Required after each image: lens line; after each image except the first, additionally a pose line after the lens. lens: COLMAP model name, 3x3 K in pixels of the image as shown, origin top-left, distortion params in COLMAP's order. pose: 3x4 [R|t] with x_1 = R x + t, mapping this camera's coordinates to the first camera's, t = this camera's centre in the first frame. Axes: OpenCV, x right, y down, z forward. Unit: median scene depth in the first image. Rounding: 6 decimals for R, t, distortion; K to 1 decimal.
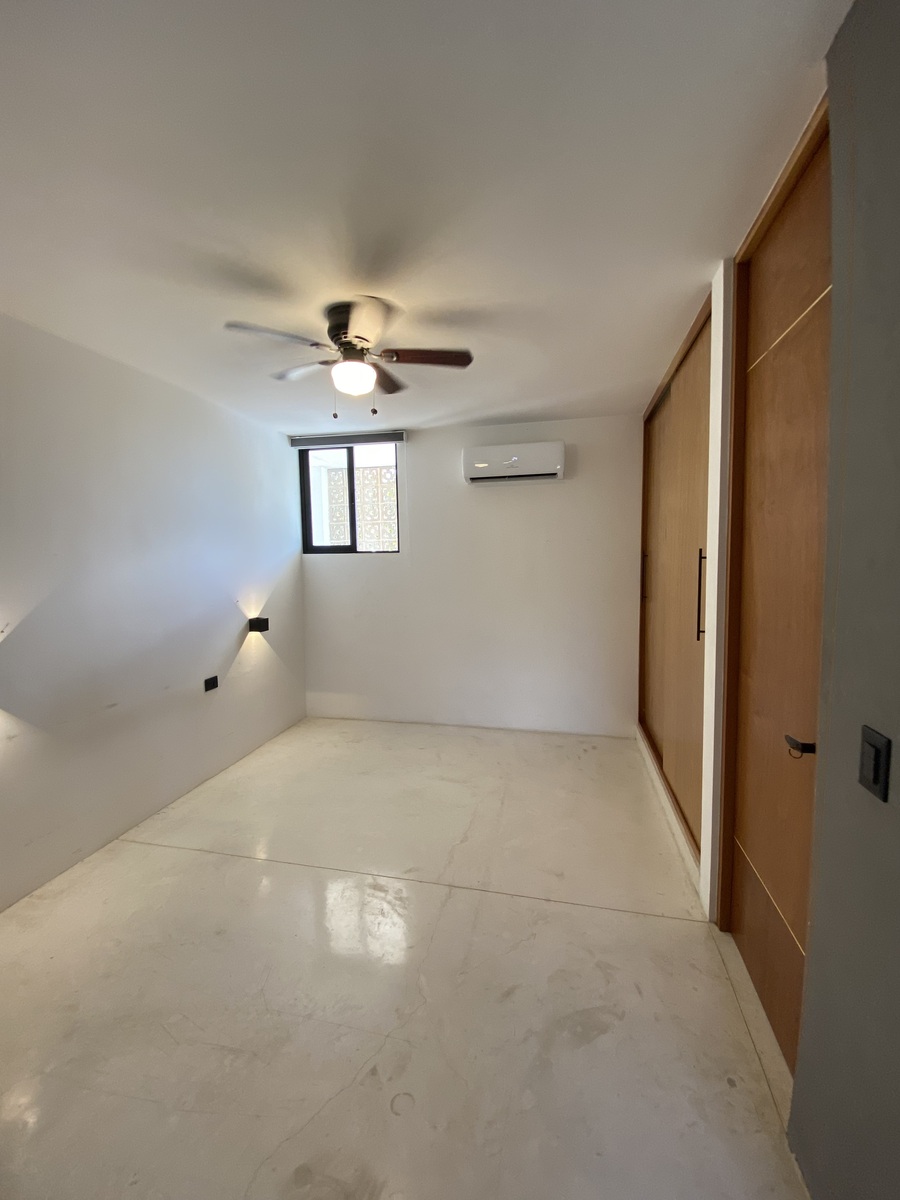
lens RADIAL K [[485.1, 0, 456.9], [0, 485.1, 600.5], [0, 0, 1]] dist [-0.003154, -0.004561]
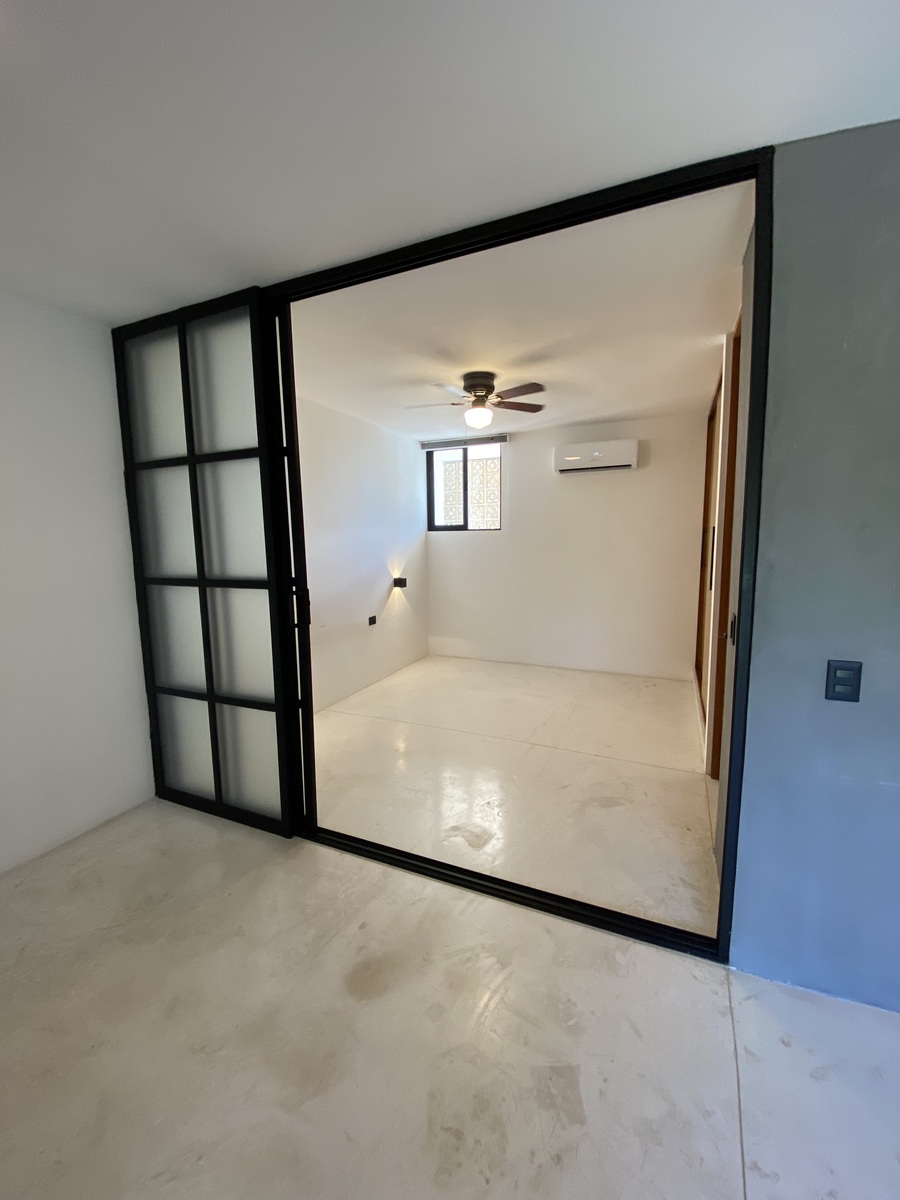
lens RADIAL K [[485.1, 0, 449.2], [0, 485.1, 600.2], [0, 0, 1]] dist [-0.003154, -0.004561]
pose [[0.977336, 0.025536, -0.210147, 0.019469], [-0.016202, 0.998809, 0.046017, 0.029937], [0.211071, -0.041569, 0.976586, -0.290620]]
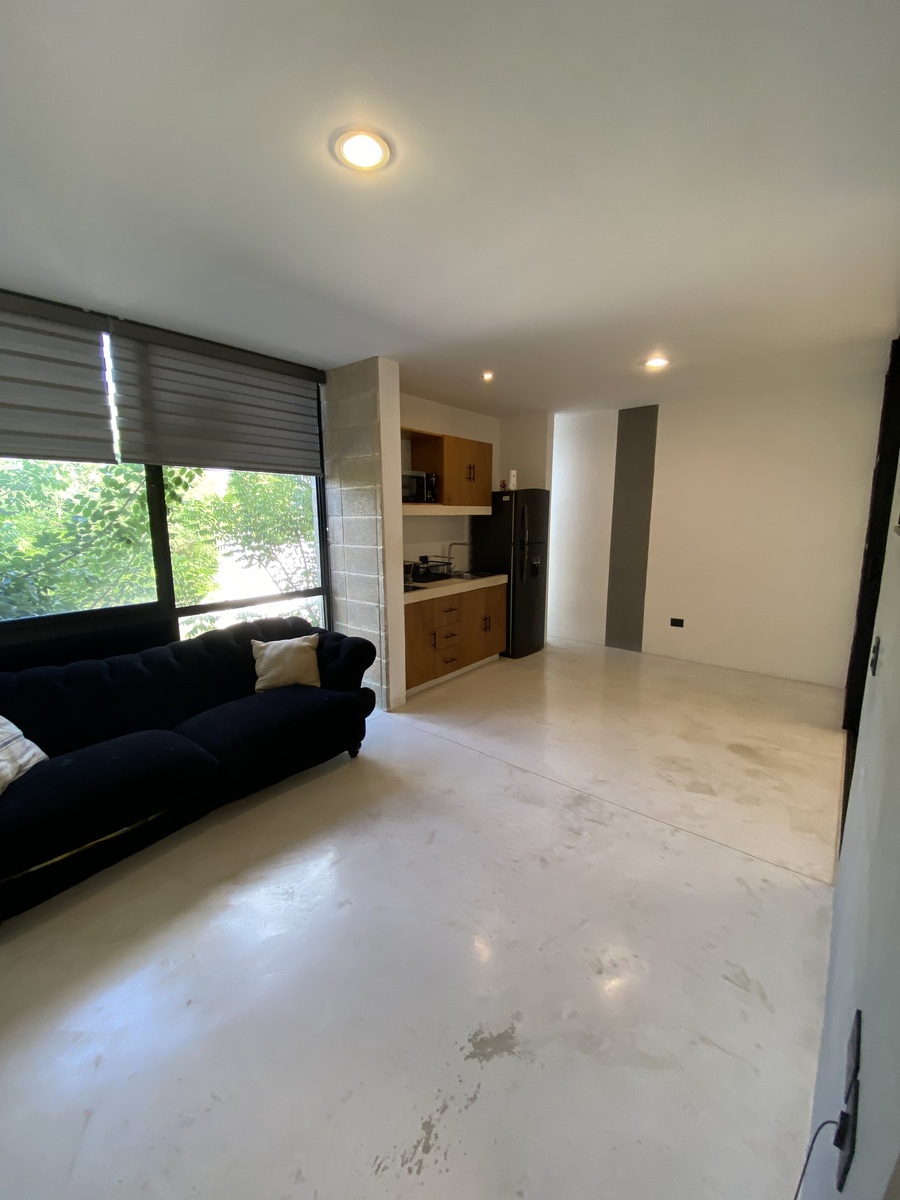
lens RADIAL K [[485.1, 0, 456.4], [0, 485.1, 592.8], [0, 0, 1]] dist [-0.003154, -0.004561]
pose [[-0.452148, 0.157933, -0.877849, 0.691409], [-0.069196, 0.975022, 0.211055, -0.005134], [0.889255, 0.156172, -0.429926, -0.040533]]
